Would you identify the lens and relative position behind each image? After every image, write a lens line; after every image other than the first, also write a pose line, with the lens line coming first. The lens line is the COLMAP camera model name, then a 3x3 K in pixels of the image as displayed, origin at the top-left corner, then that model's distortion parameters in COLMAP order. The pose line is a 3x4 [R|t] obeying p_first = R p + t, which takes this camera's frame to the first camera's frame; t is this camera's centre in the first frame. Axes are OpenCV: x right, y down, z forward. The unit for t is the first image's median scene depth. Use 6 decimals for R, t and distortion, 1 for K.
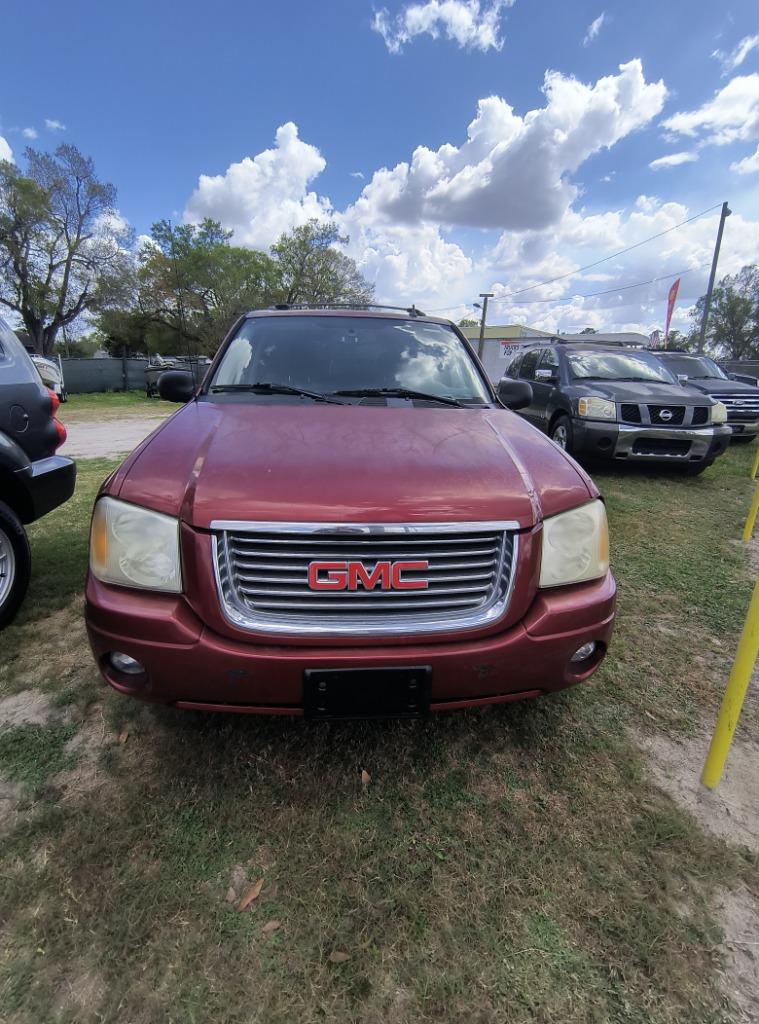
lens RADIAL K [[545.7, 0, 379.5], [0, 545.7, 512.0], [0, 0, 1]] dist [0.003579, 0.002961]
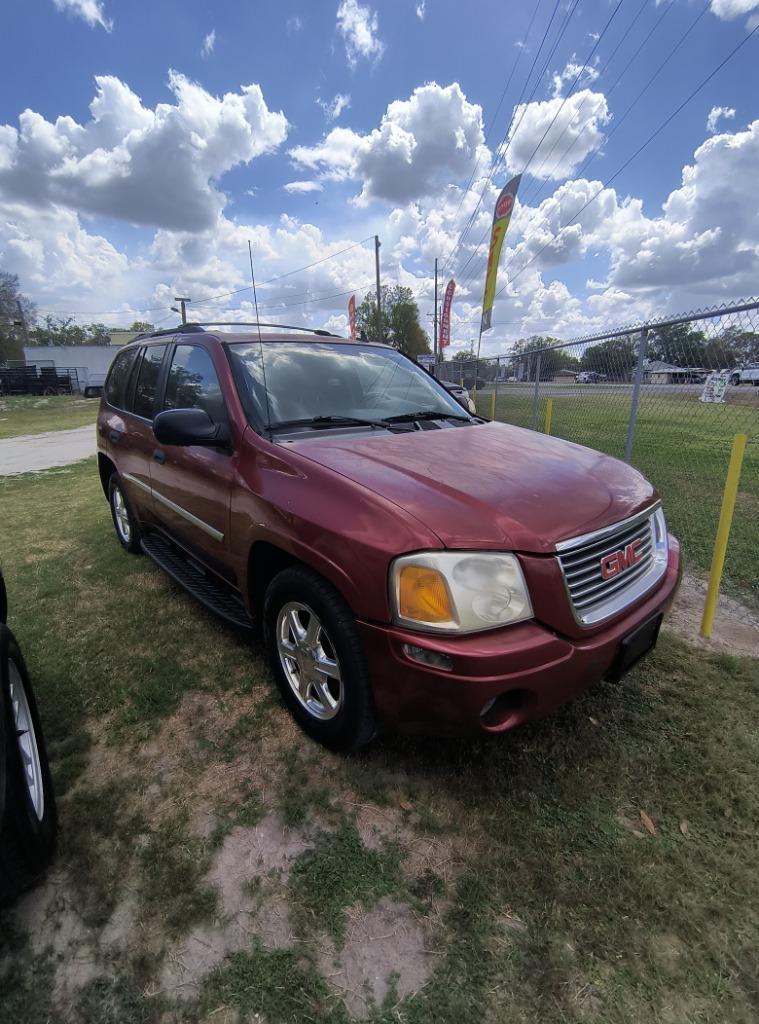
lens RADIAL K [[553.6, 0, 379.5], [0, 553.6, 512.0], [0, 0, 1]] dist [-0.004184, 0.016073]
pose [[0.754598, -0.195585, 0.626362, -0.189468], [0.193728, 0.978401, 0.072122, -0.030063], [-0.626939, 0.066920, 0.776189, 0.048073]]
